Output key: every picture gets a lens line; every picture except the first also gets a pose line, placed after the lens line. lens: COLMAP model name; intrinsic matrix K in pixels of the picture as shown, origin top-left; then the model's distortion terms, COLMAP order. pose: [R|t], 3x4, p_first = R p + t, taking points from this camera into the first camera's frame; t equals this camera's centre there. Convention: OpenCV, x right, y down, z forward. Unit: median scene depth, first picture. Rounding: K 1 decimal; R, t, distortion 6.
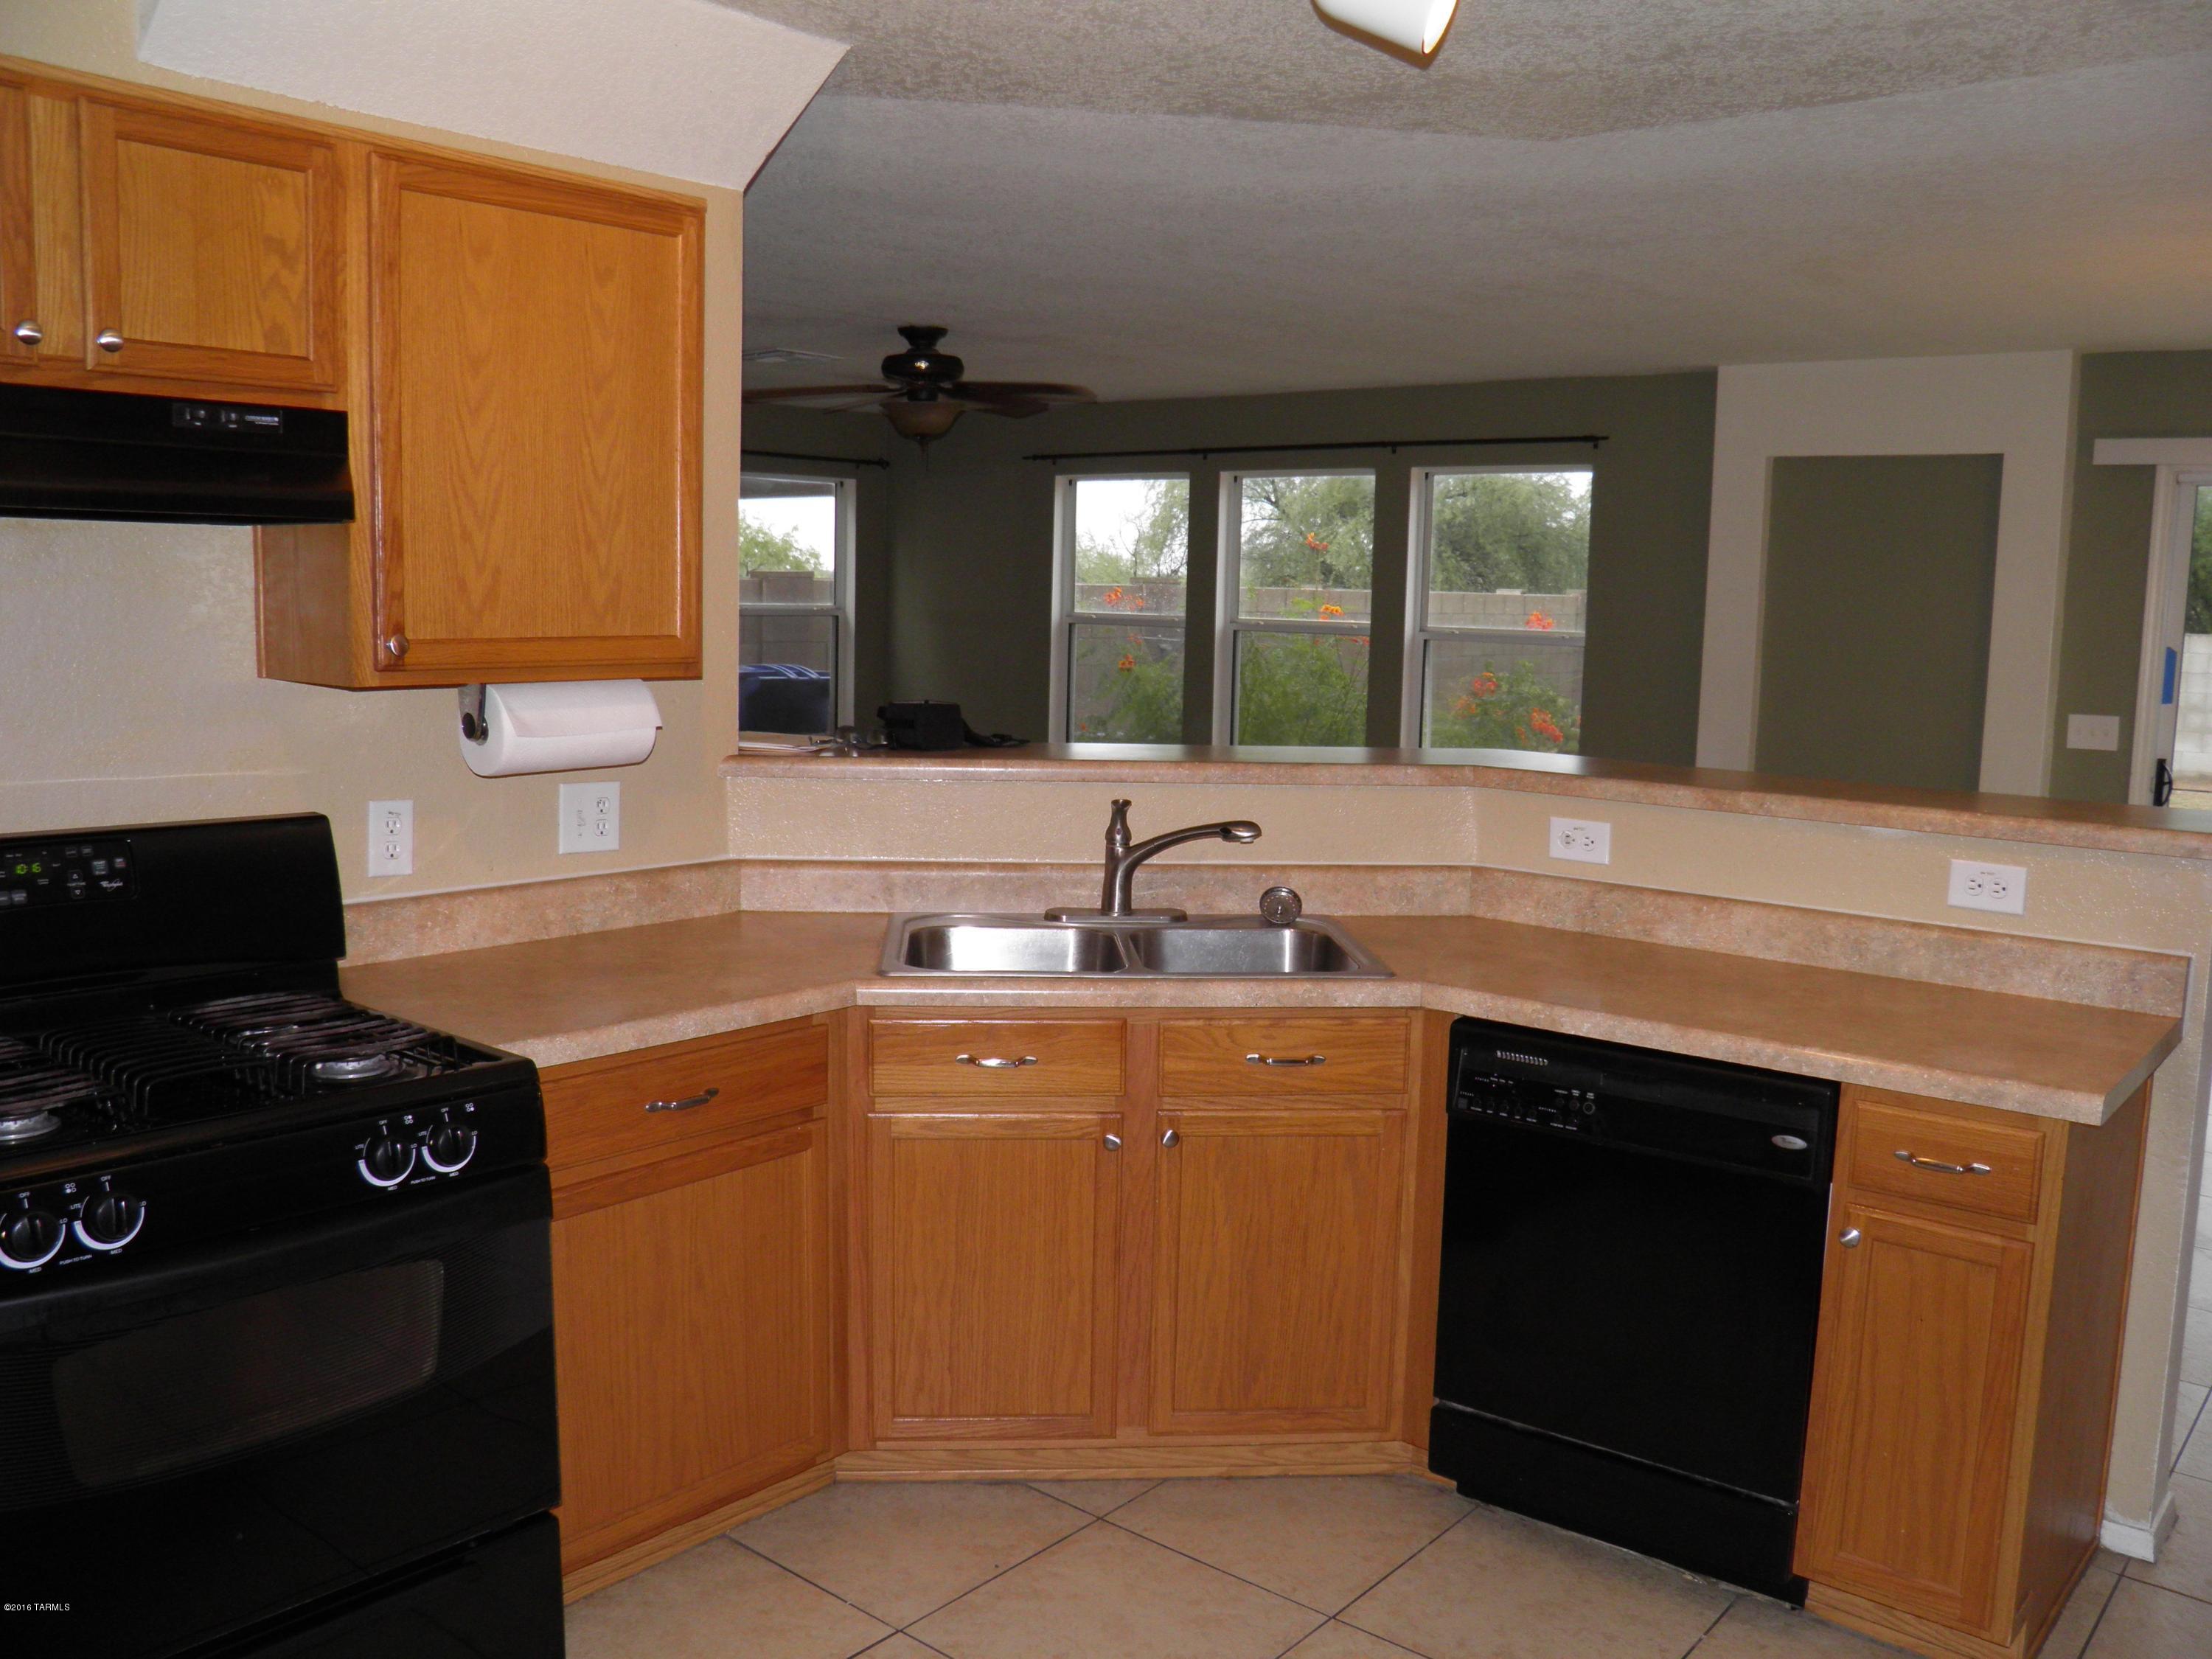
lens RADIAL K [[1836.9, 0, 1098.8], [0, 1836.9, 837.2], [0, 0, 1]] dist [-0.105370, 0.020636]
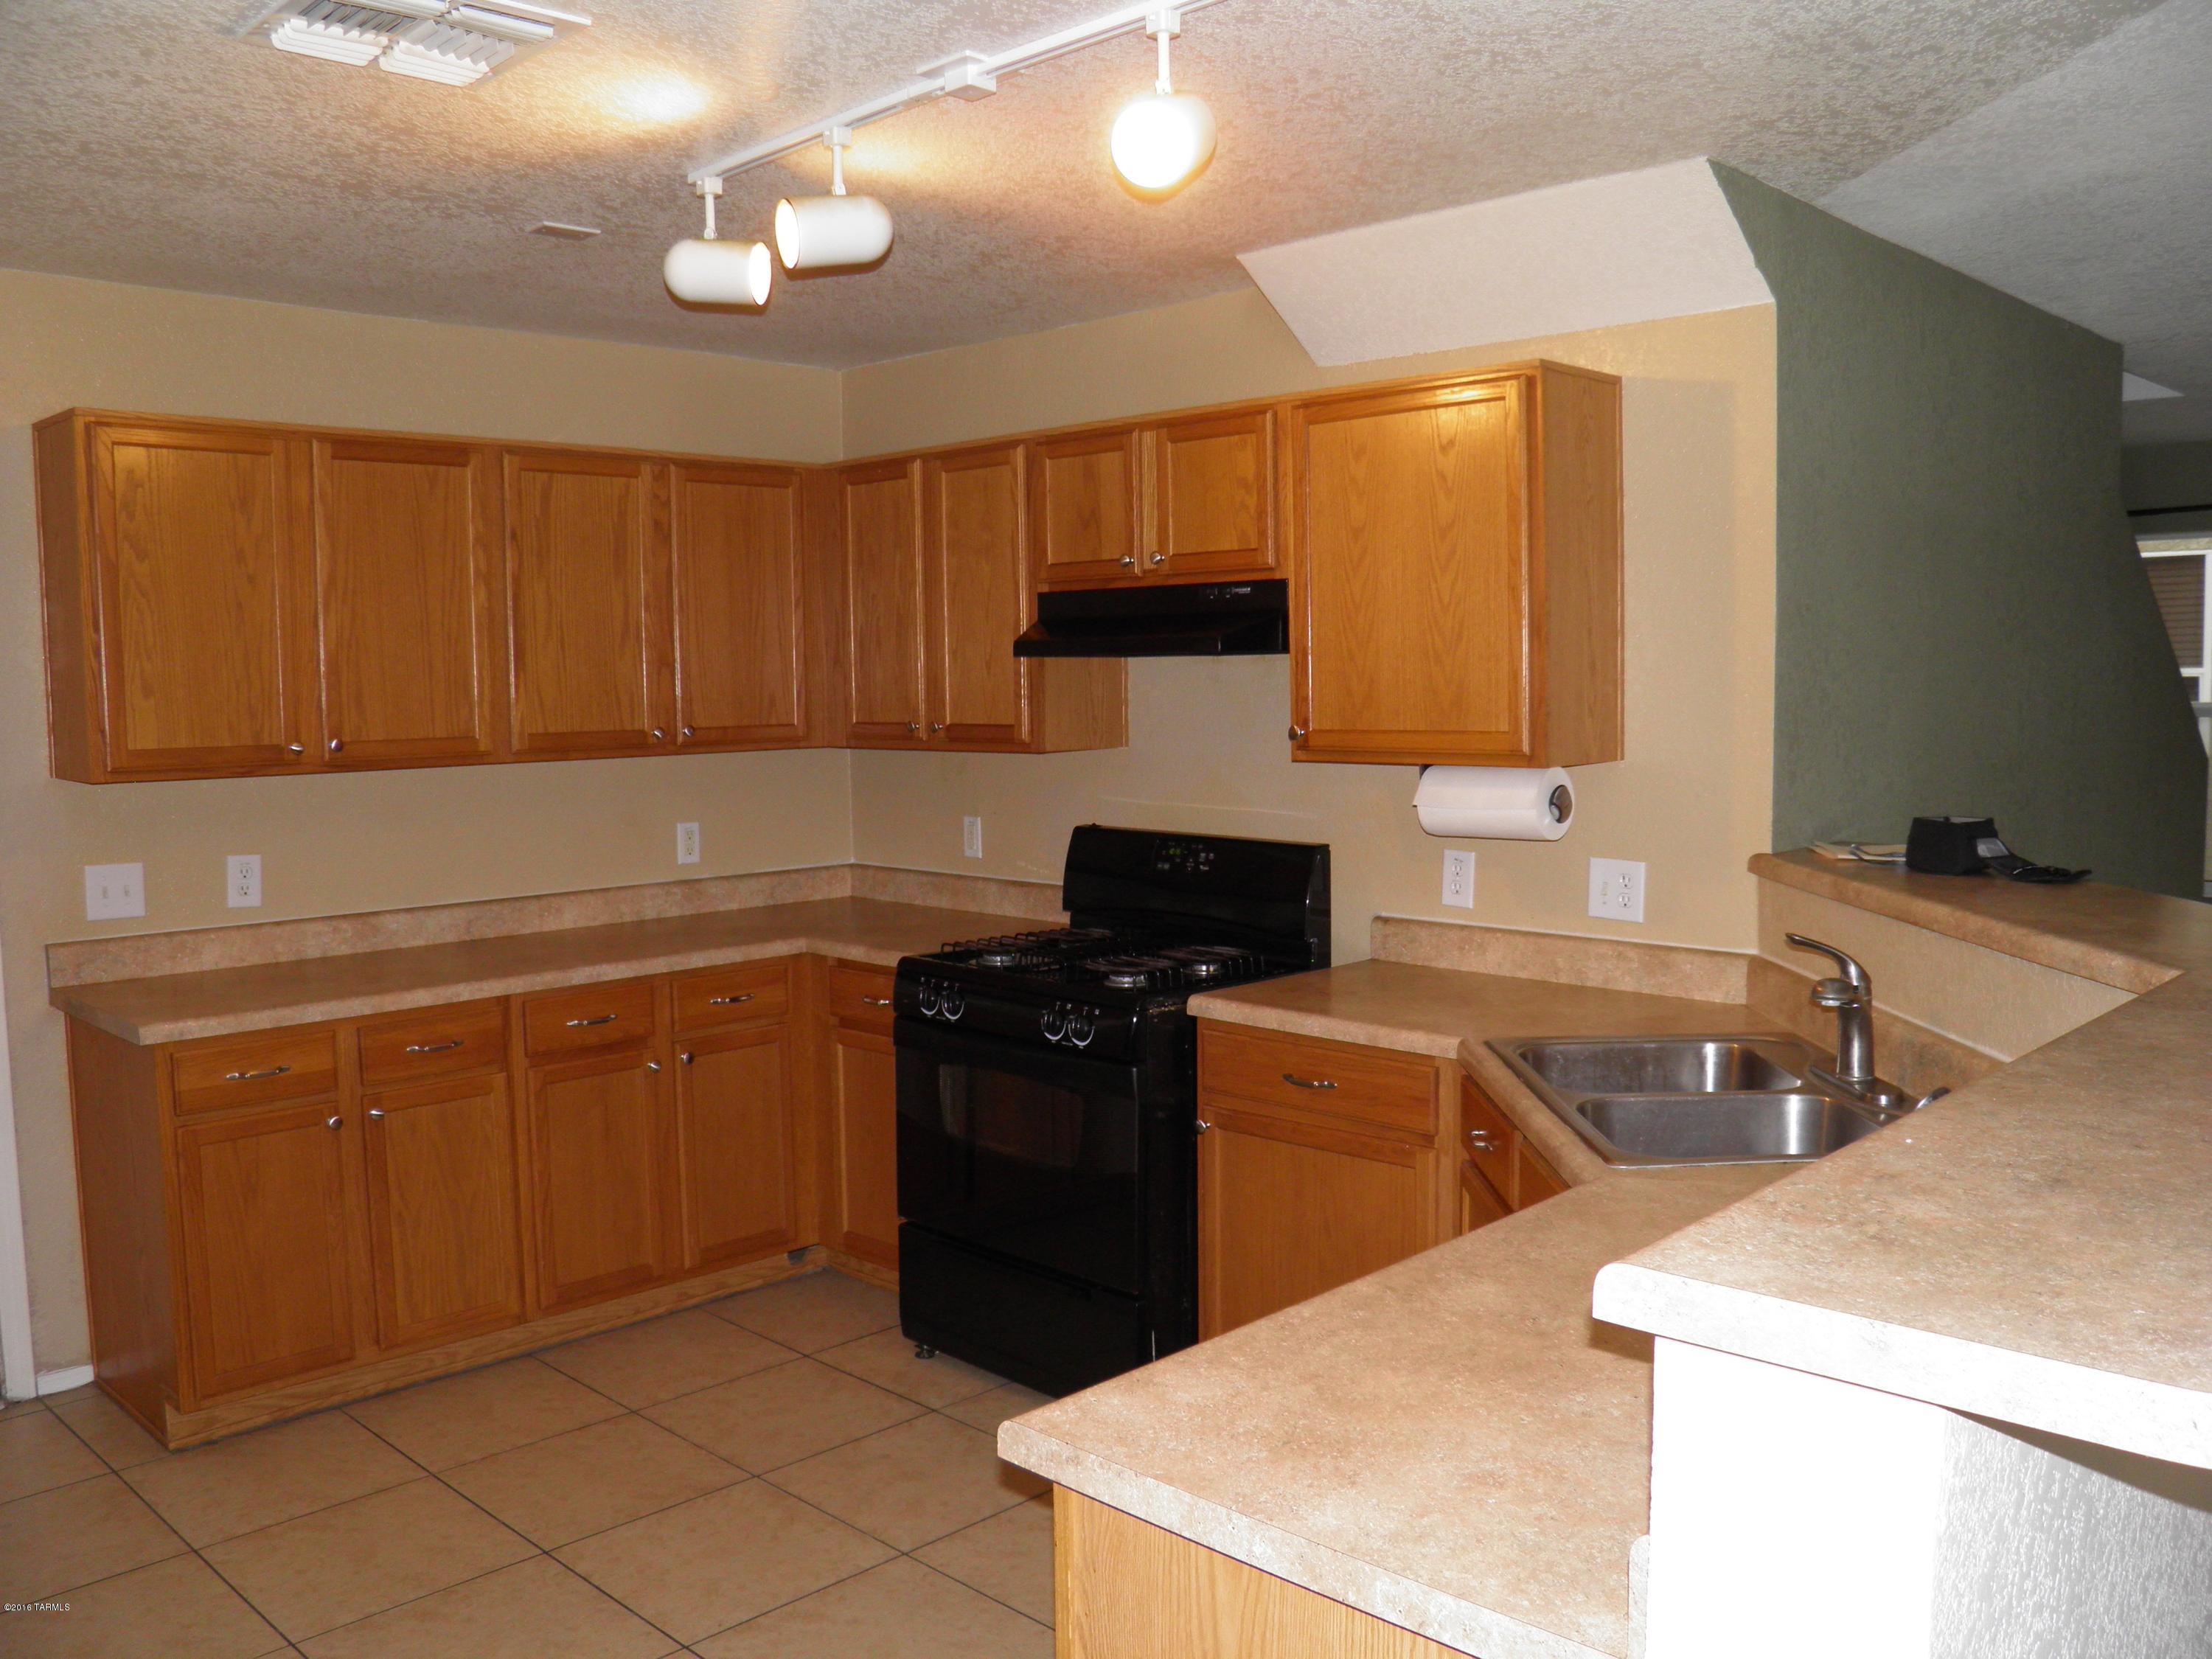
lens RADIAL K [[1836.9, 0, 1106.8], [0, 1836.9, 824.1], [0, 0, 1]] dist [-0.105370, 0.020636]
pose [[-0.076054, 0.058936, -0.995360, 1.078196], [-0.121630, 0.990249, 0.067926, -0.110329], [0.989658, 0.126231, -0.068144, 0.917187]]
